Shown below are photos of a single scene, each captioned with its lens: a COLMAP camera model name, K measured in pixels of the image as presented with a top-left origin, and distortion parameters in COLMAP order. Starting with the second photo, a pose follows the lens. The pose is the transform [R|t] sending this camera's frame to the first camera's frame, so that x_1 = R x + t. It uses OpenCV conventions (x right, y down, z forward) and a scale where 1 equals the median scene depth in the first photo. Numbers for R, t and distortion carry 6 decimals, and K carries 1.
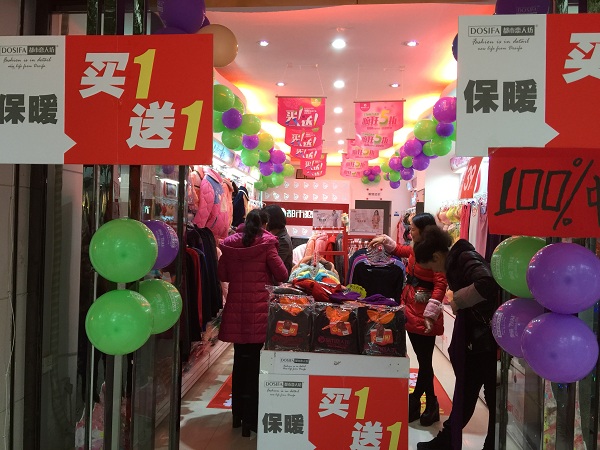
lens RADIAL K [[506.9, 0, 300.0], [0, 506.9, 225.0], [0, 0, 1]] dist [0.226871, 0.000152]
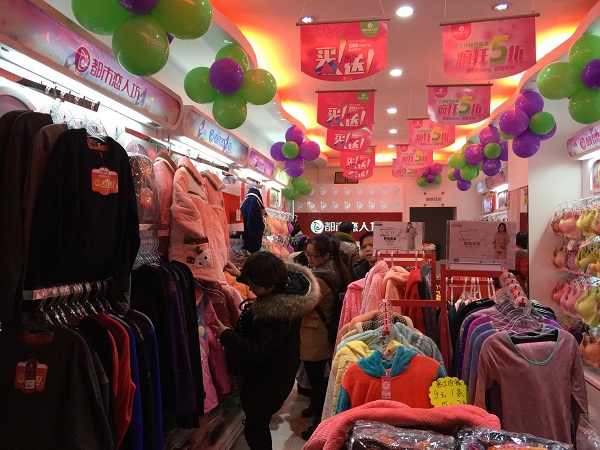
lens RADIAL K [[505.3, 0, 300.0], [0, 505.3, 225.0], [0, 0, 1]] dist [0.007310, 0.003022]
pose [[0.996596, -0.031479, -0.076191, -0.005102], [0.029759, 0.999278, -0.023605, -0.010657], [0.076879, 0.021257, 0.996814, 0.268511]]
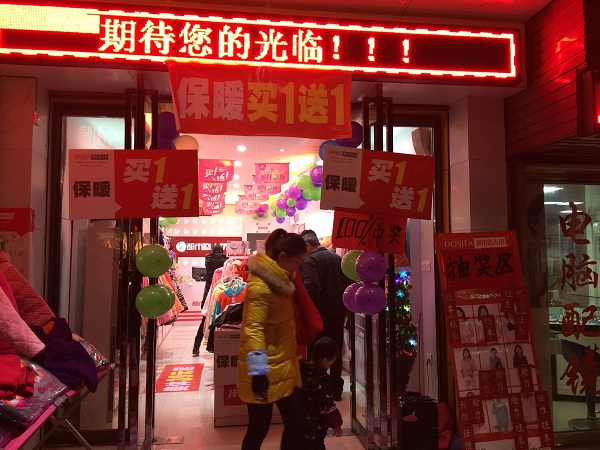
lens RADIAL K [[505.3, 0, 300.0], [0, 505.3, 225.0], [0, 0, 1]] dist [0.007310, 0.003022]
pose [[0.972717, -0.020843, 0.231058, -0.054766], [0.035780, 0.997518, -0.060644, 0.008543], [-0.229221, 0.067257, 0.971048, -0.201015]]
